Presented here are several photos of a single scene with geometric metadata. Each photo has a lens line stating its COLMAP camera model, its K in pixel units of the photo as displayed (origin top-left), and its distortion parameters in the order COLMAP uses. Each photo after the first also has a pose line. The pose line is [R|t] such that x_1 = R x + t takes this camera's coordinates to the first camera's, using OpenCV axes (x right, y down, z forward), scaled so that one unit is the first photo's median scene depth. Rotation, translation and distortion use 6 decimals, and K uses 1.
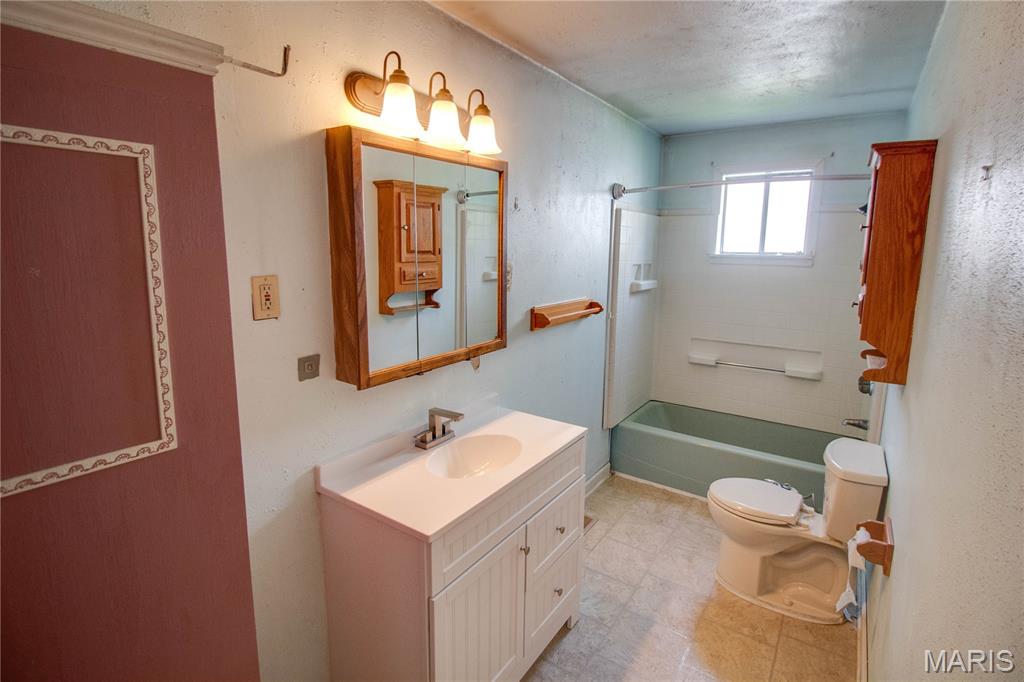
lens RADIAL K [[483.5, 0, 516.8], [0, 483.5, 319.1], [0, 0, 1]] dist [-0.002963, -0.000790]
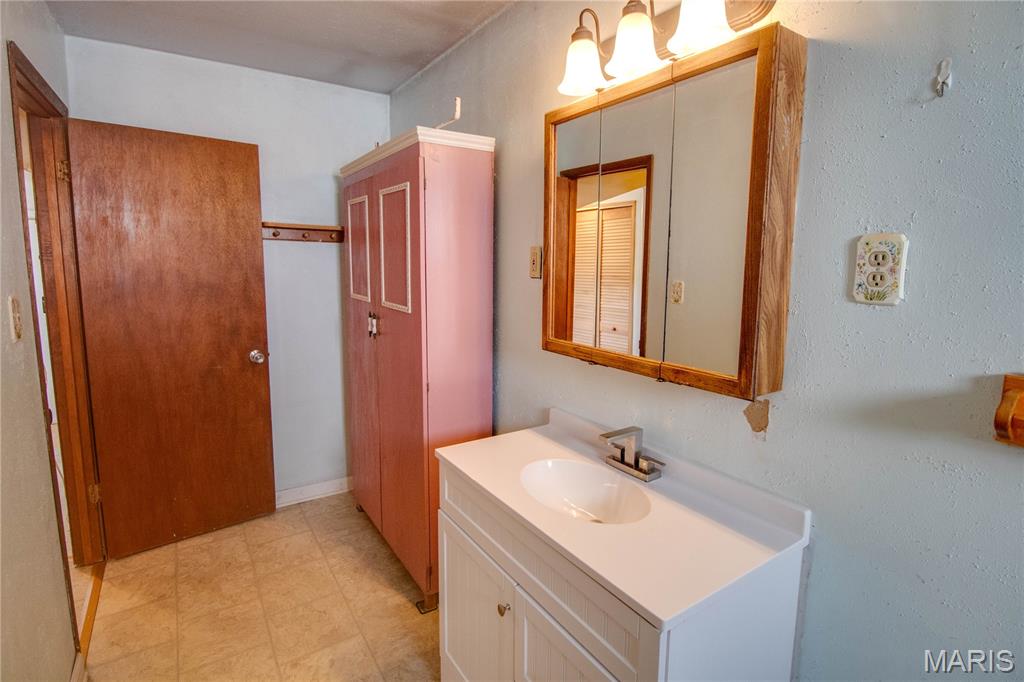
lens RADIAL K [[483.5, 0, 516.8], [0, 483.5, 319.1], [0, 0, 1]] dist [-0.002963, -0.000790]
pose [[-0.347086, 0.103118, -0.932147, 0.630562], [-0.158067, 0.973285, 0.166526, -0.084126], [0.924417, 0.205140, -0.321514, 1.113904]]
